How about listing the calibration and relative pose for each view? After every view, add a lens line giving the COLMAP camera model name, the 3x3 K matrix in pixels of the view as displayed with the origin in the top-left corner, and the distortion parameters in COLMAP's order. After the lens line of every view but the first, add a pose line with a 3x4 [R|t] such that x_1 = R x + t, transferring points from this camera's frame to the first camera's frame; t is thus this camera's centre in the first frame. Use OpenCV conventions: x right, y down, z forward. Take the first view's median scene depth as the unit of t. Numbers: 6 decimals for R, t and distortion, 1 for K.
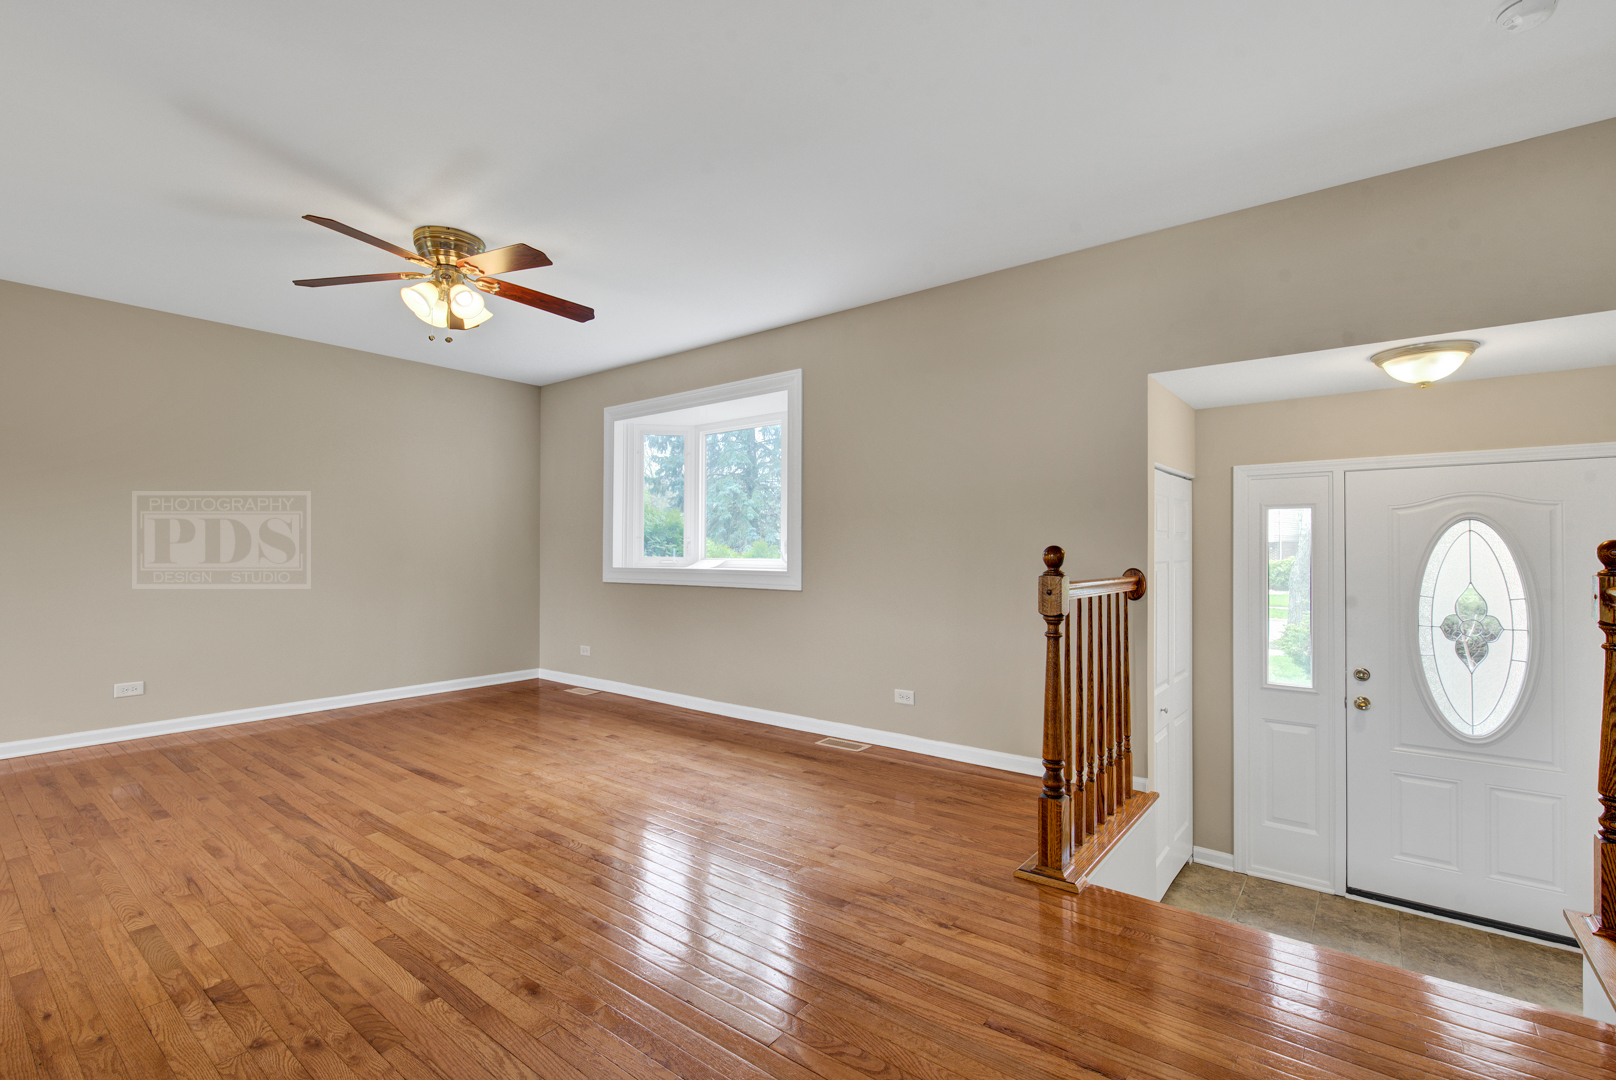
lens RADIAL K [[723.8, 0, 802.9], [0, 723.8, 545.0], [0, 0, 1]] dist [0.000310, -0.000542]
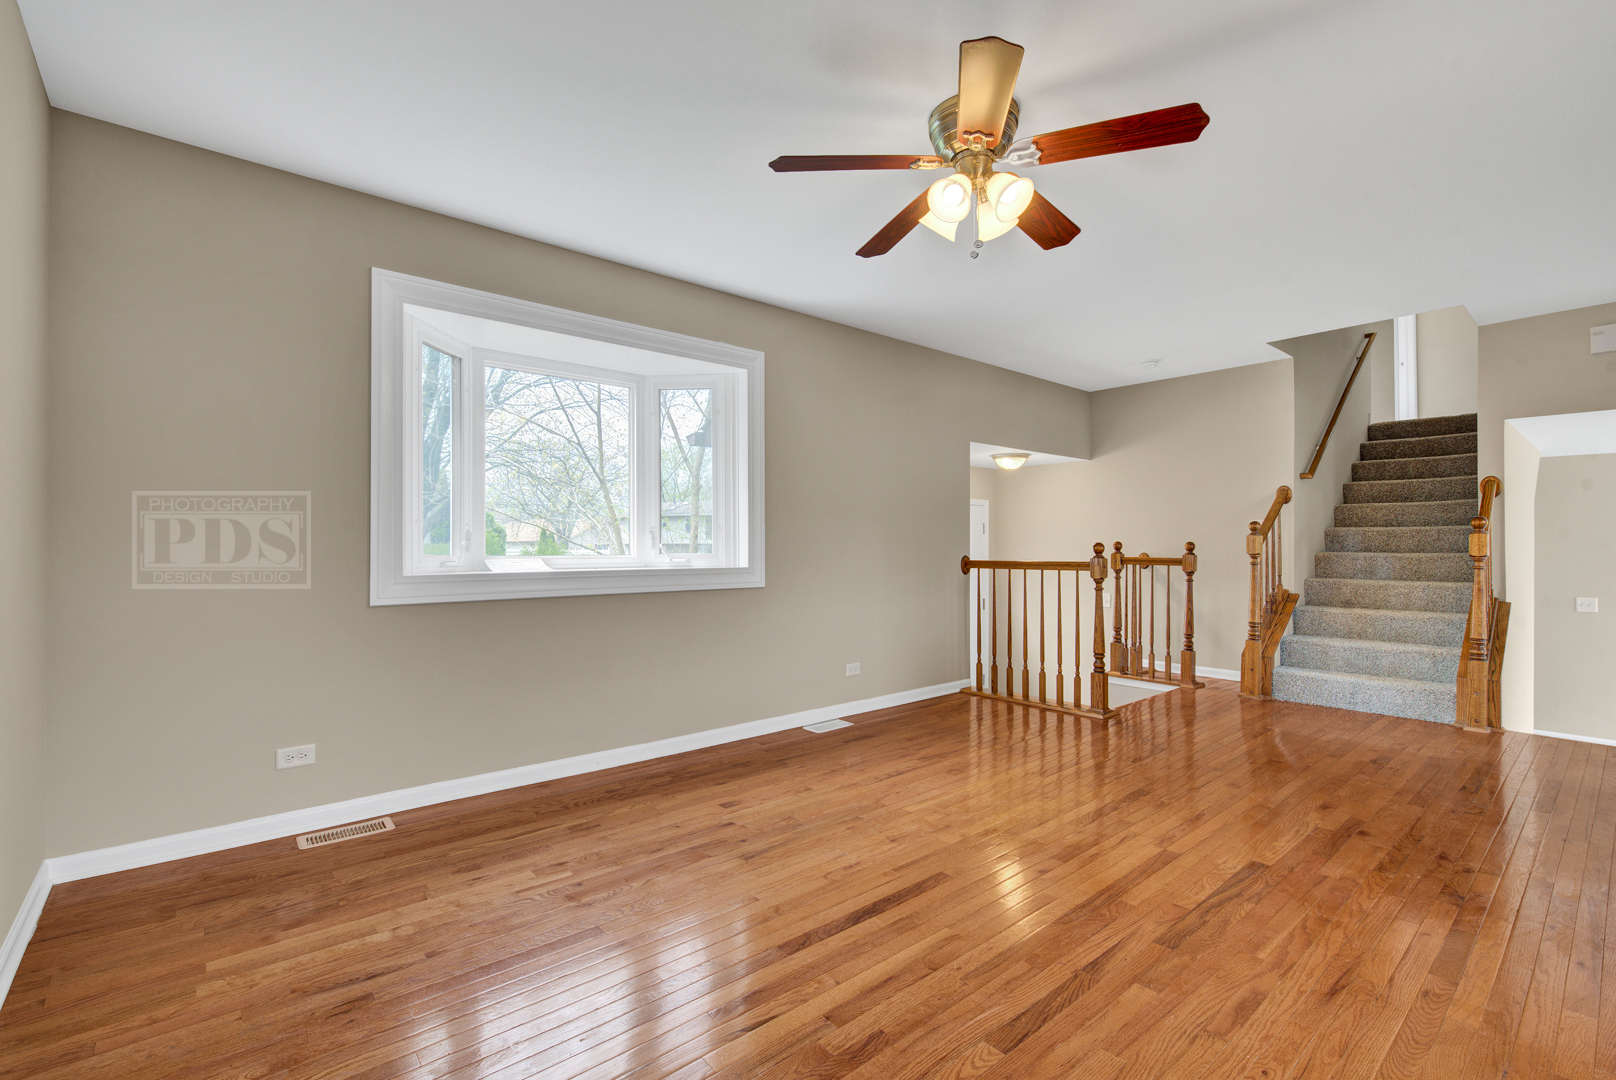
lens RADIAL K [[723.8, 0, 815.4], [0, 723.8, 535.4], [0, 0, 1]] dist [0.000310, -0.000542]
pose [[0.186690, 0.014505, 0.982312, -1.088929], [-0.004605, 0.999893, -0.013889, 0.010407], [-0.982408, -0.001931, 0.186737, 0.899326]]
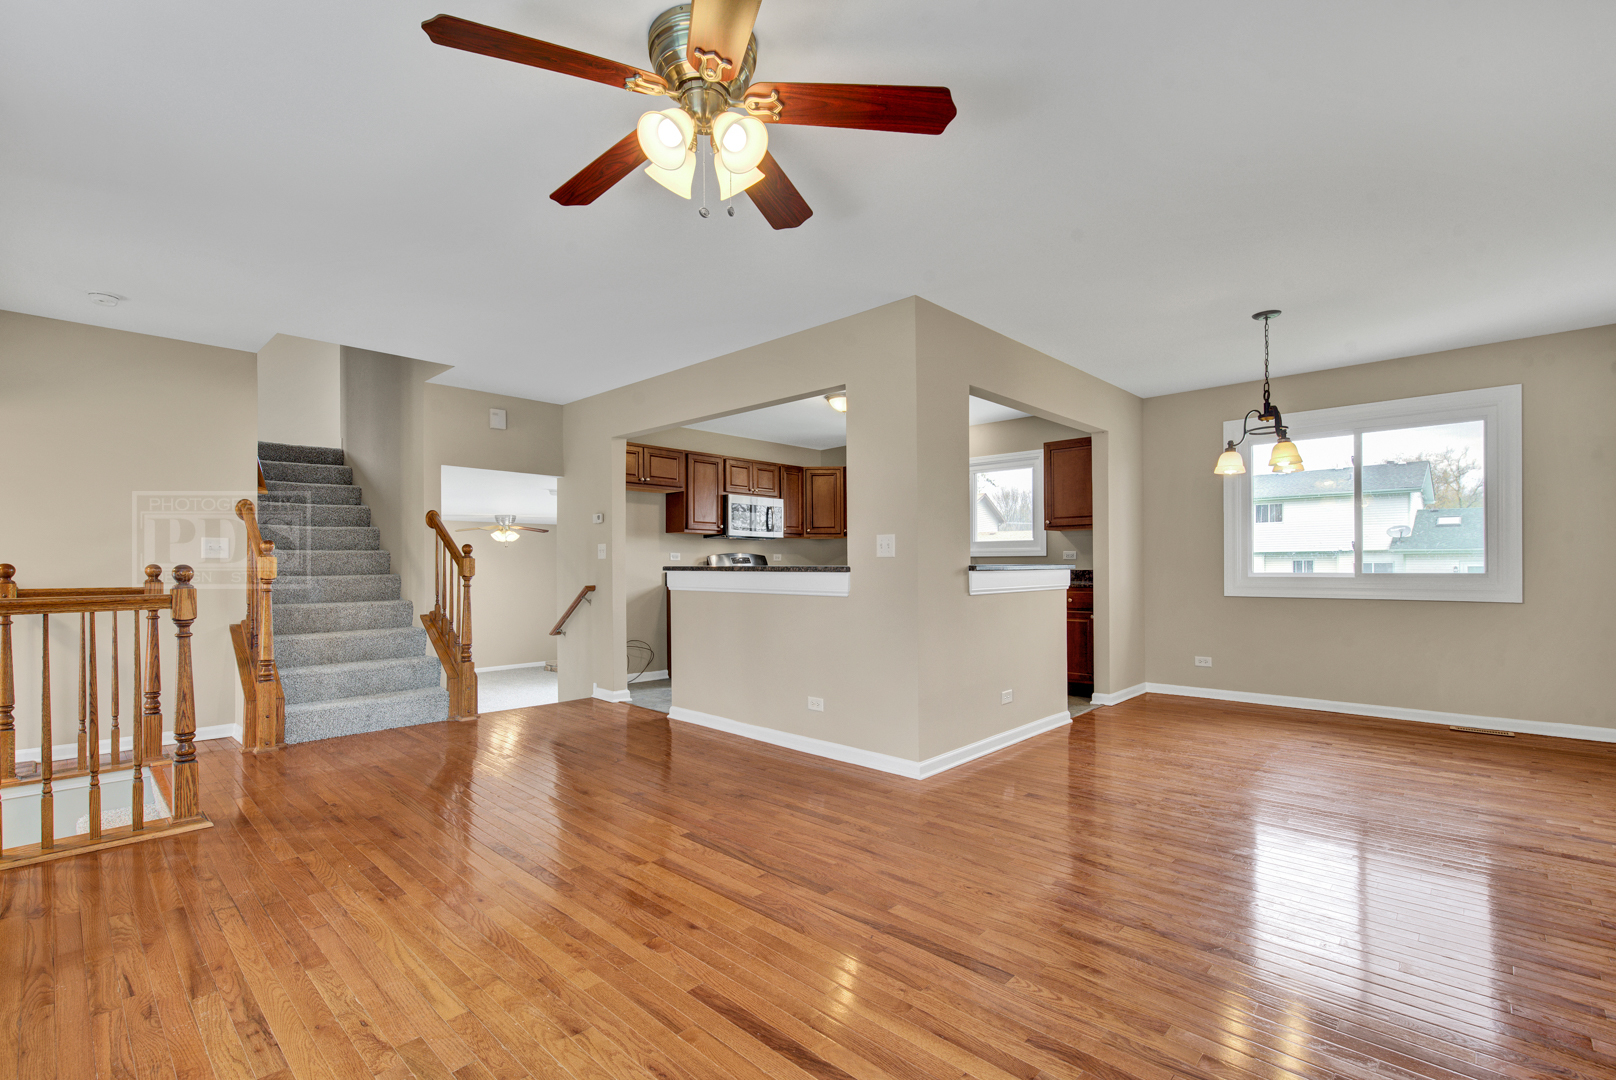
lens RADIAL K [[723.8, 0, 797.9], [0, 723.8, 566.4], [0, 0, 1]] dist [0.000310, -0.000542]
pose [[-0.995578, 0.006045, 0.093745, -0.550490], [0.005857, 0.999980, -0.002272, 0.010019], [-0.093757, -0.001713, -0.995594, 1.400946]]
